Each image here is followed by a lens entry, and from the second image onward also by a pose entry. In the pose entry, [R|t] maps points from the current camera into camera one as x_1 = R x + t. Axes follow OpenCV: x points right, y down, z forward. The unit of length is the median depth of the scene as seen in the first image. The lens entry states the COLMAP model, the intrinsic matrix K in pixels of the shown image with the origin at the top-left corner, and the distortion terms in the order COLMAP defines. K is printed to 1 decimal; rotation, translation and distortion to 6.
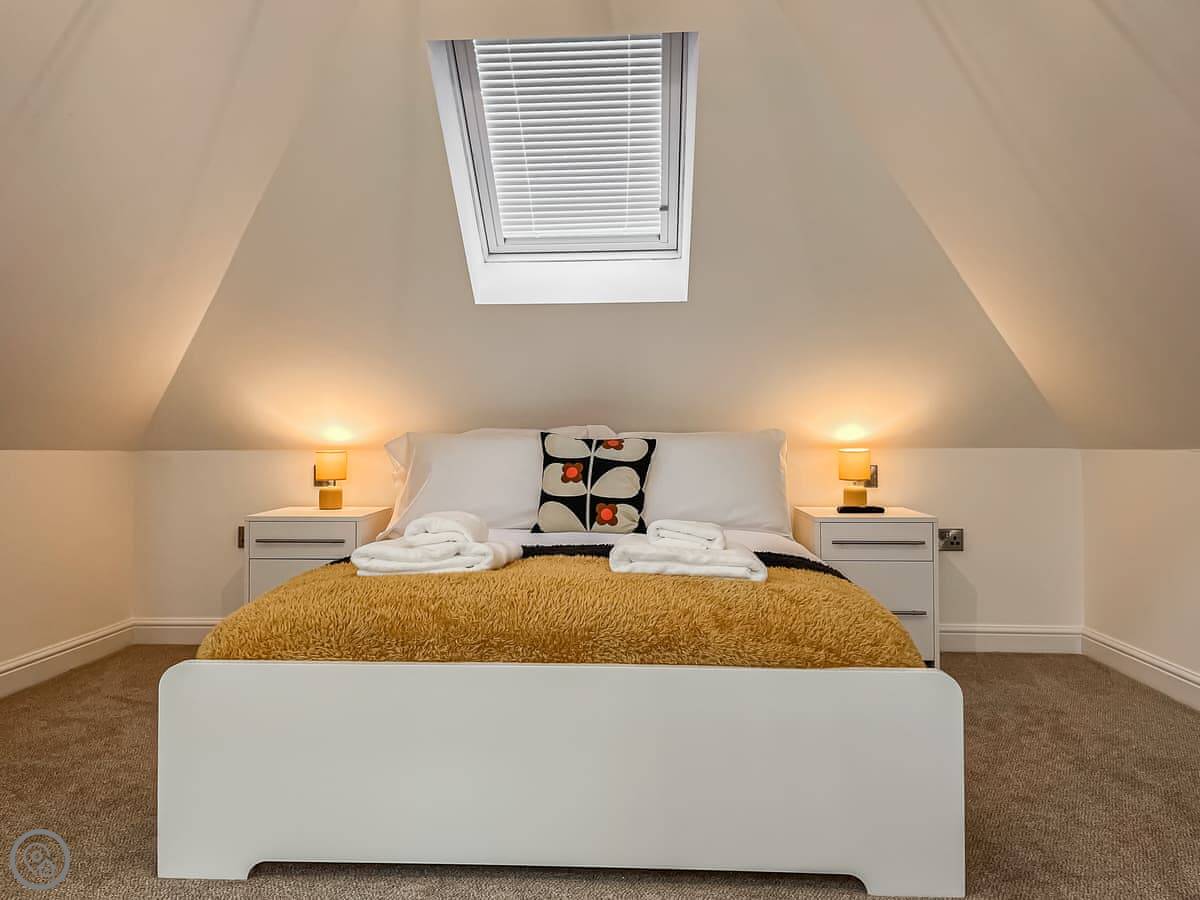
lens RADIAL K [[835.1, 0, 605.4], [0, 835.1, 437.9], [0, 0, 1]] dist [-0.002547, -0.002228]
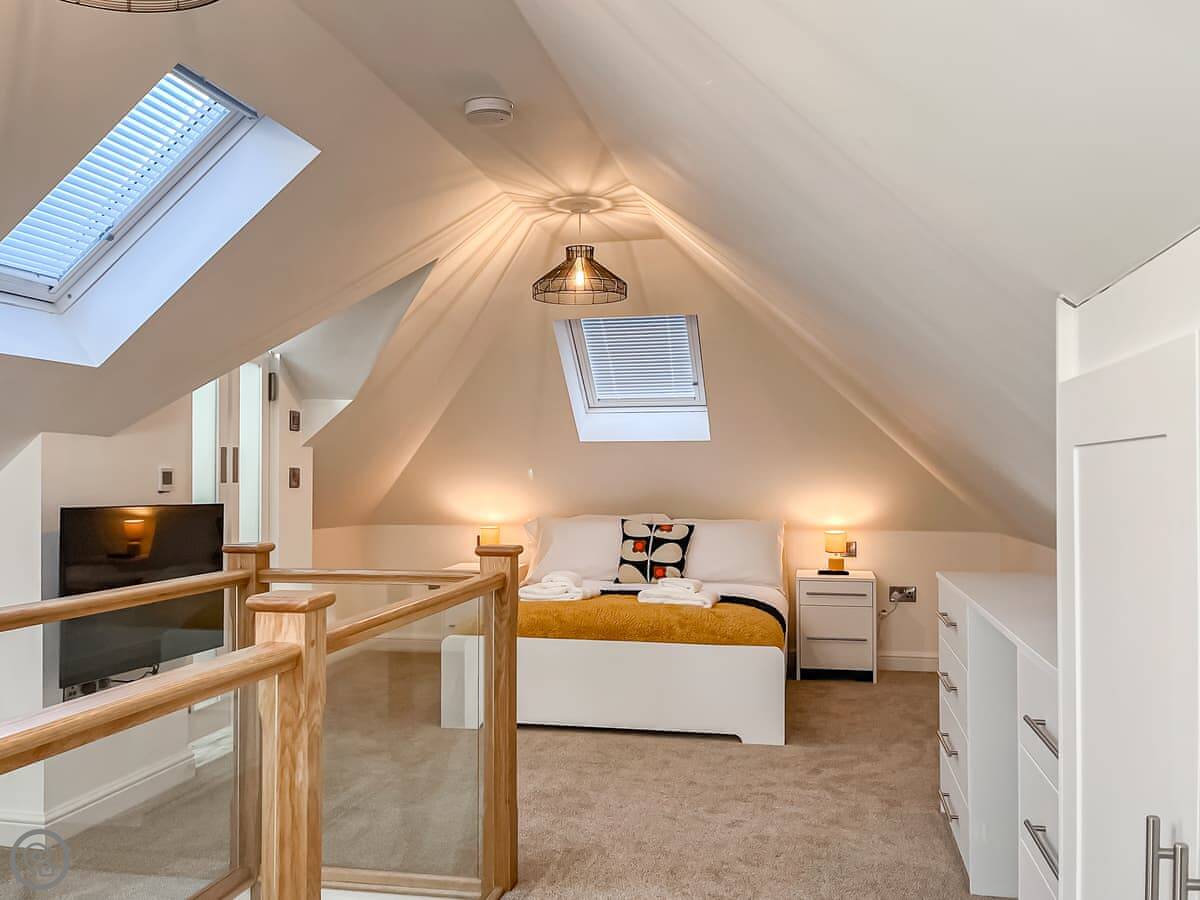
lens RADIAL K [[1117.8, 0, 593.4], [0, 1117.8, 454.8], [0, 0, 1]] dist [-0.007439, 0.000000]
pose [[0.986858, 0.003376, -0.161555, 0.218877], [-0.003767, 0.999991, -0.002112, -0.128490], [0.161546, 0.002693, 0.986861, -1.129075]]
